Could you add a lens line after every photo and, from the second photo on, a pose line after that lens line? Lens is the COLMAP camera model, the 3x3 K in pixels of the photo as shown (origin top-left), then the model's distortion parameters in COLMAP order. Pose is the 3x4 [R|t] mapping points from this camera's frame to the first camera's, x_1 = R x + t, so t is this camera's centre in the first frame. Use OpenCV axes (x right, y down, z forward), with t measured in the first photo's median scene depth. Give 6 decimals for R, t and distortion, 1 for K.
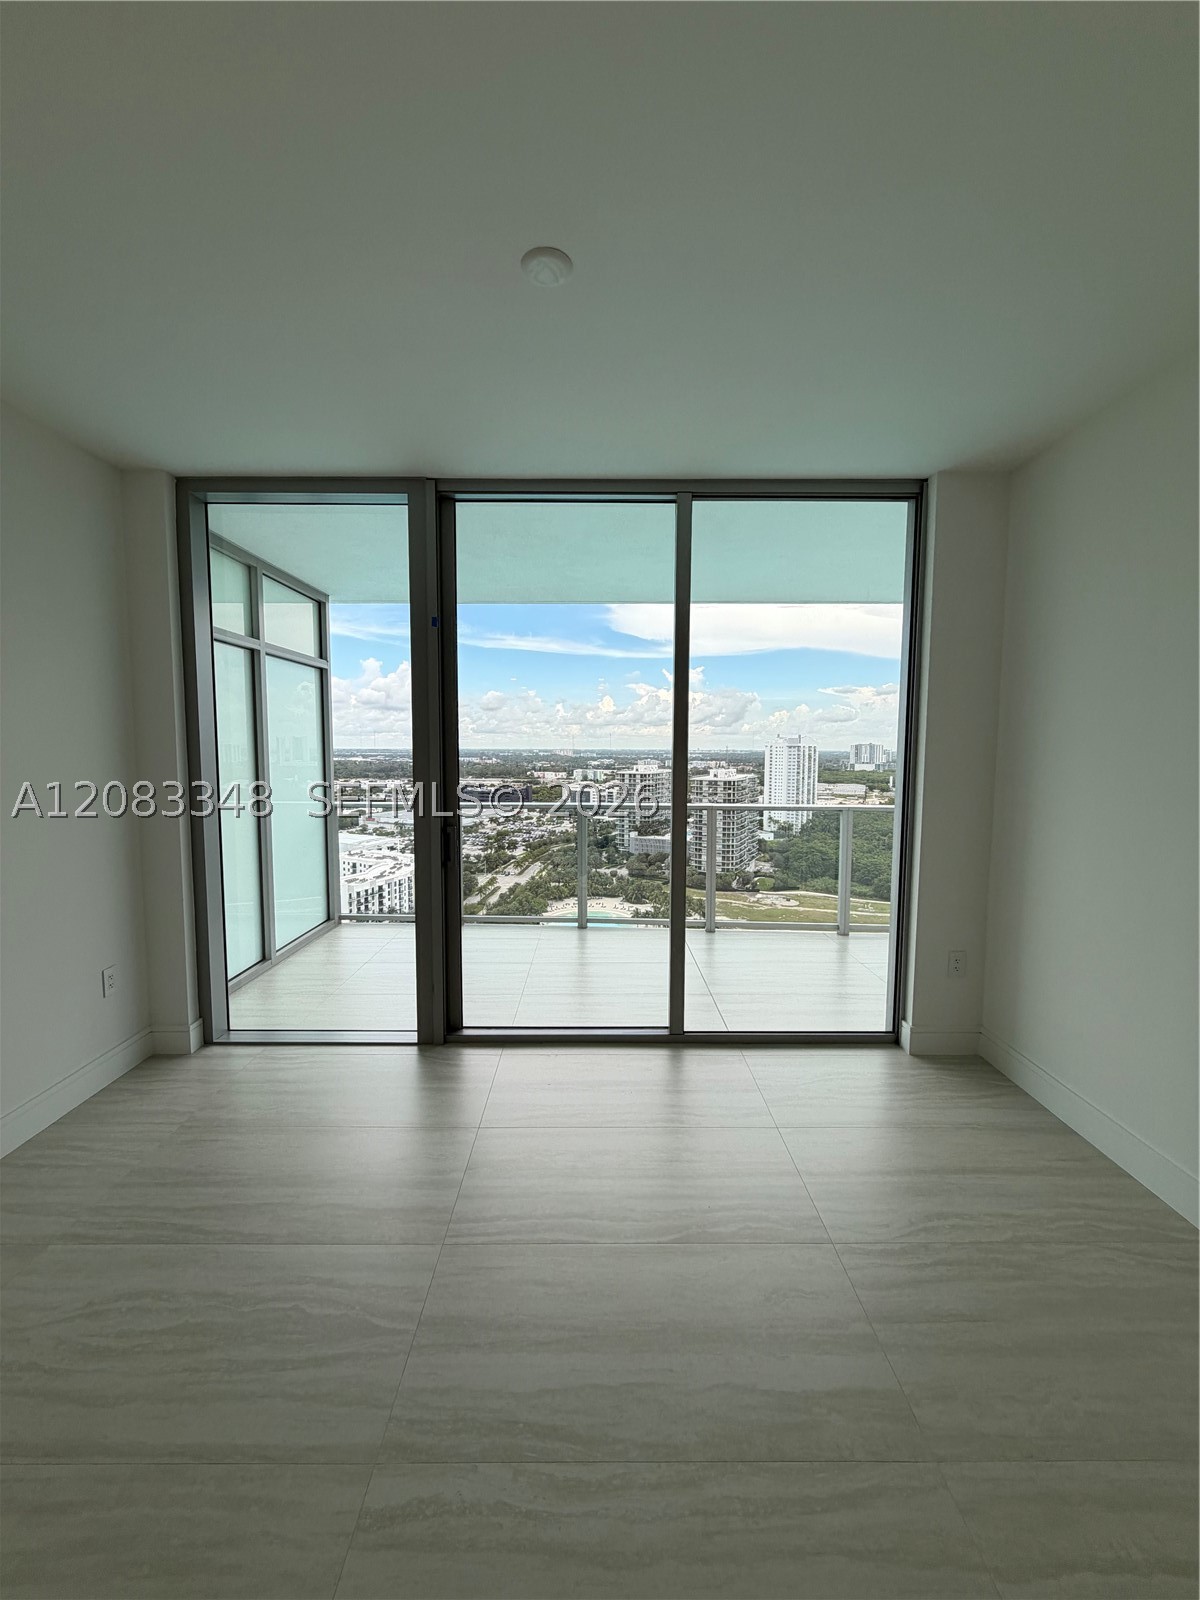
lens RADIAL K [[638.5, 0, 595.3], [0, 638.5, 782.4], [0, 0, 1]] dist [0.001478, -0.000367]
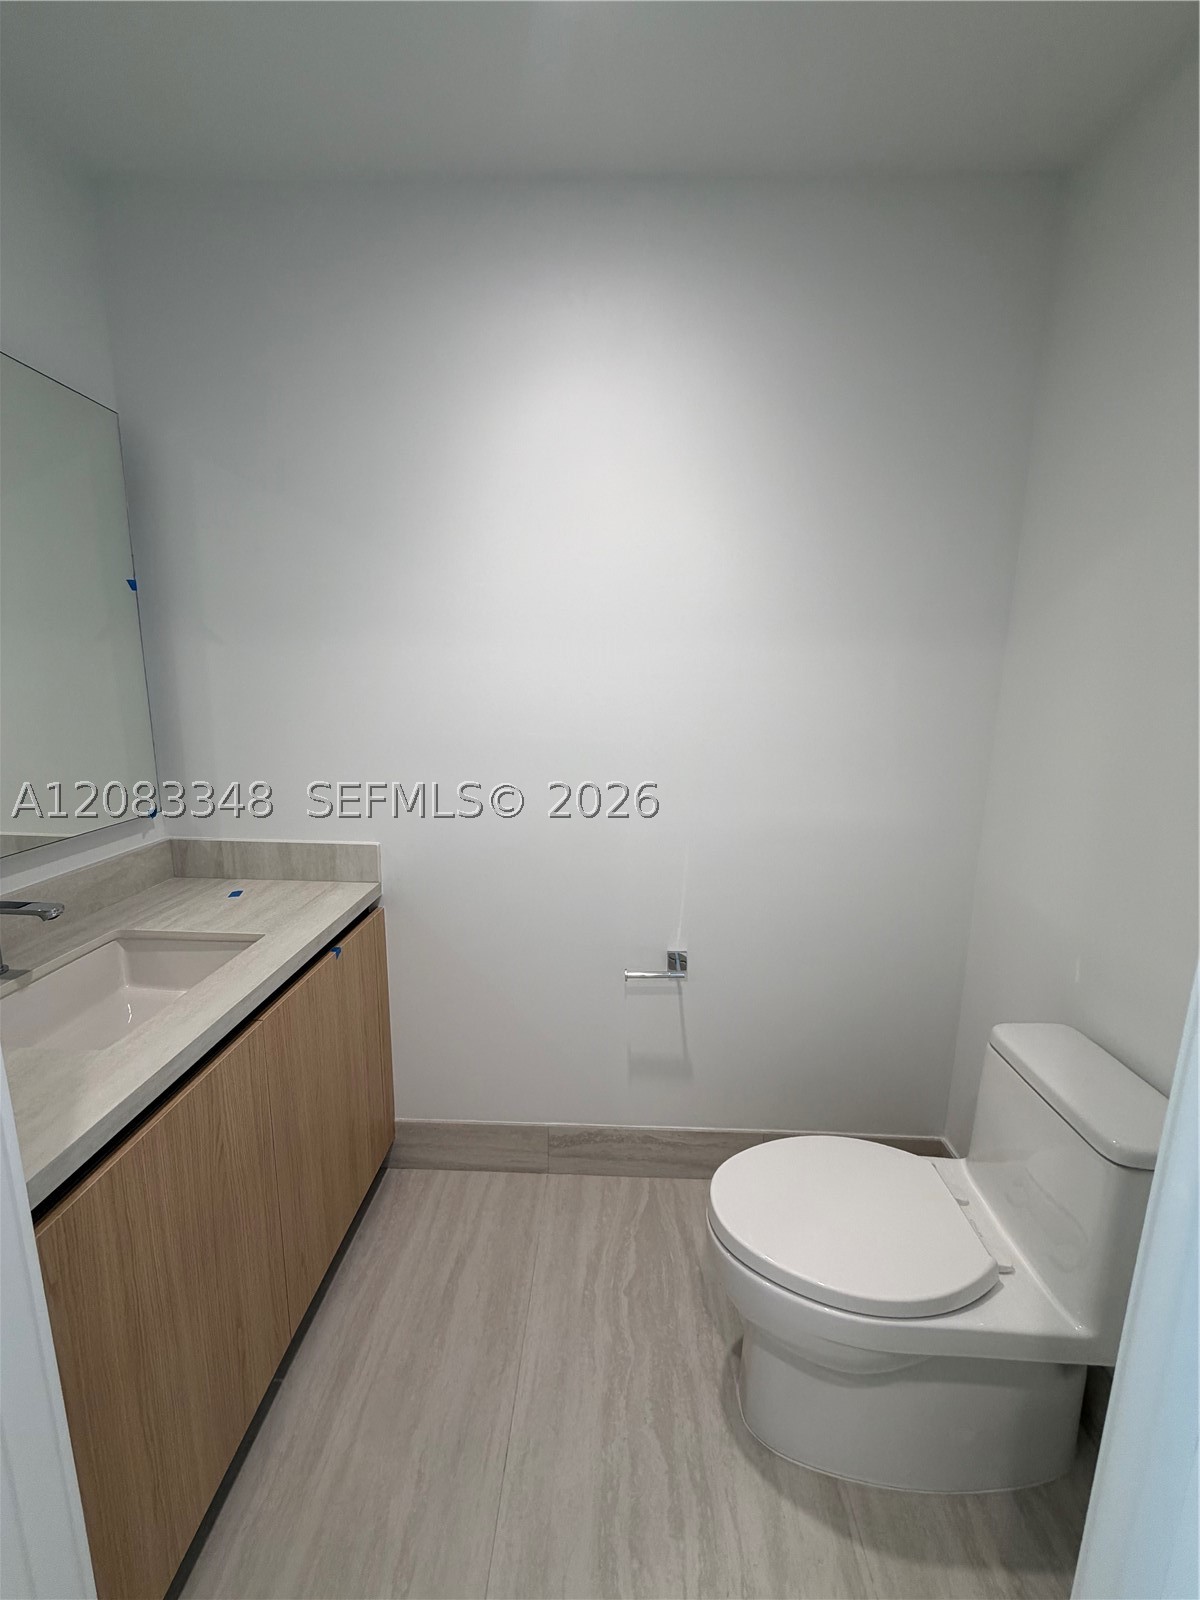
lens RADIAL K [[638.5, 0, 599.9], [0, 638.5, 795.9], [0, 0, 1]] dist [0.001478, -0.000367]
pose [[0.037686, -0.187713, 0.981501, -1.178329], [0.051451, 0.981260, 0.185692, 0.019819], [-0.997964, 0.043501, 0.046638, 0.969074]]
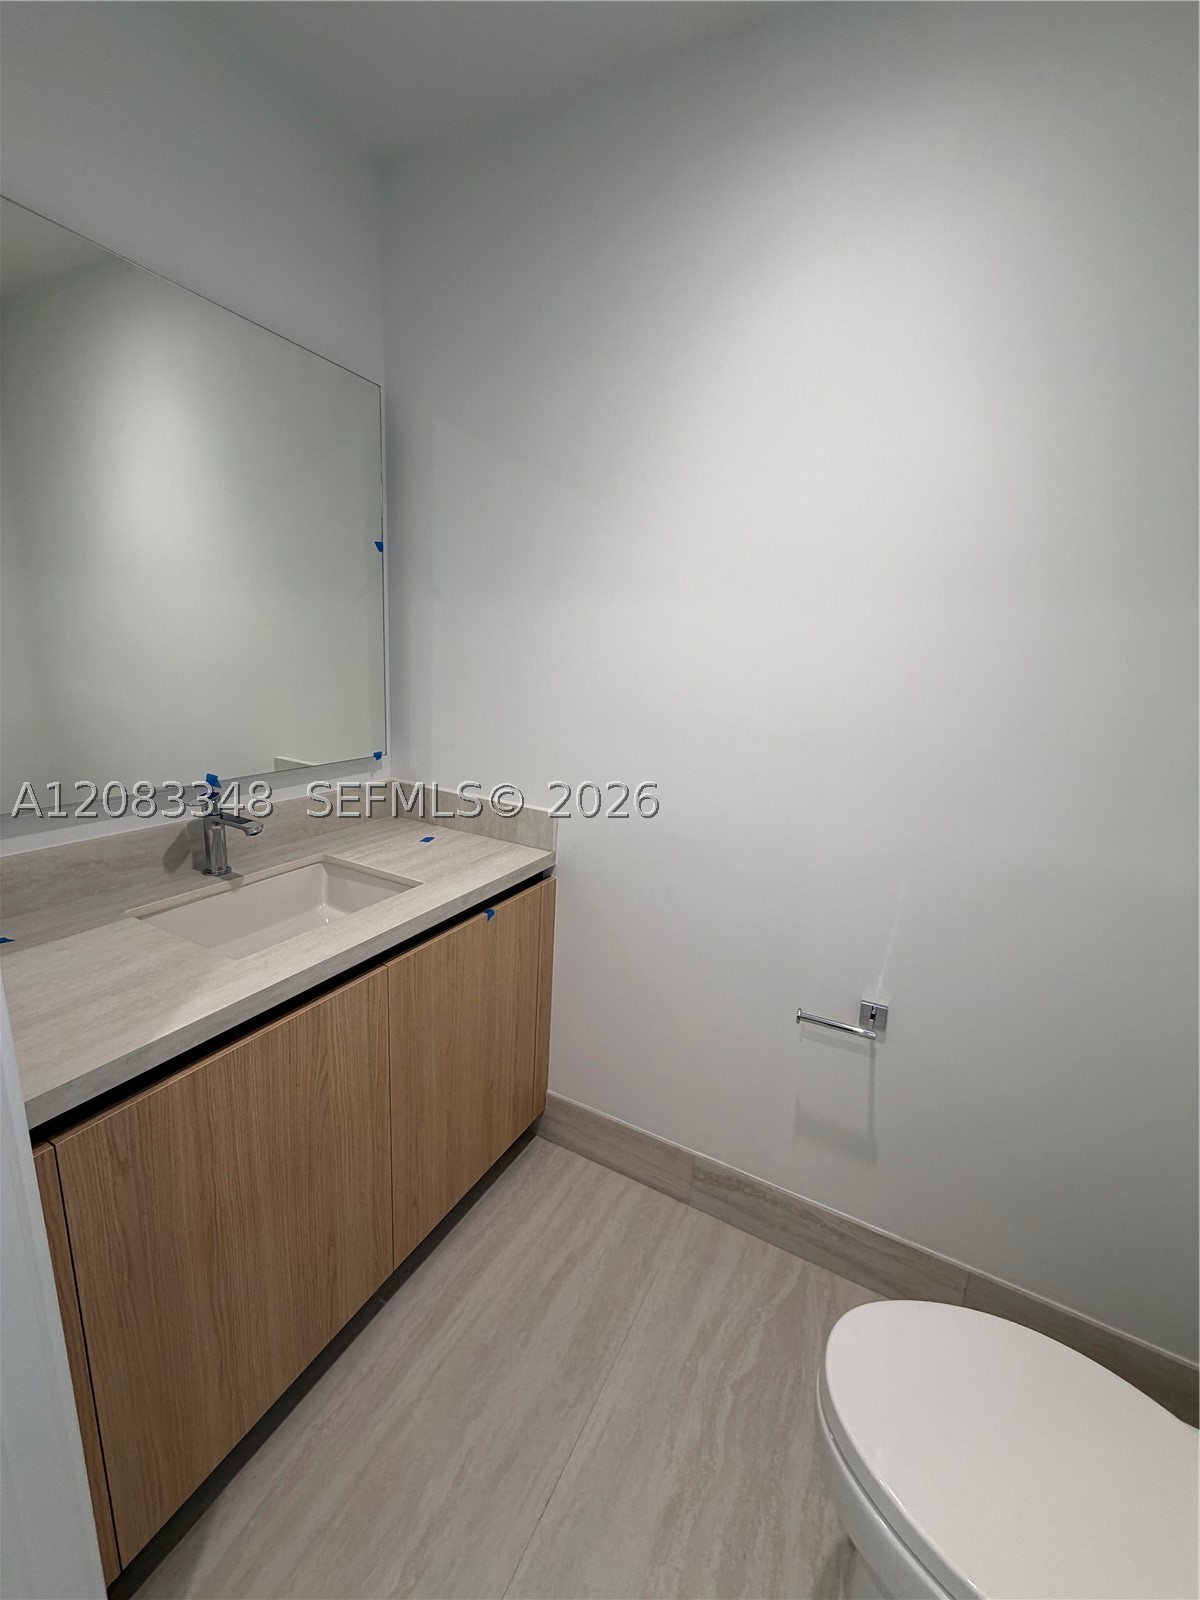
lens RADIAL K [[638.5, 0, 596.5], [0, 638.5, 801.8], [0, 0, 1]] dist [0.001478, -0.000367]
pose [[0.473694, -0.185560, 0.860919, -1.028151], [0.007315, 0.978346, 0.206845, 0.046064], [-0.880659, -0.091684, 0.464794, 0.868239]]
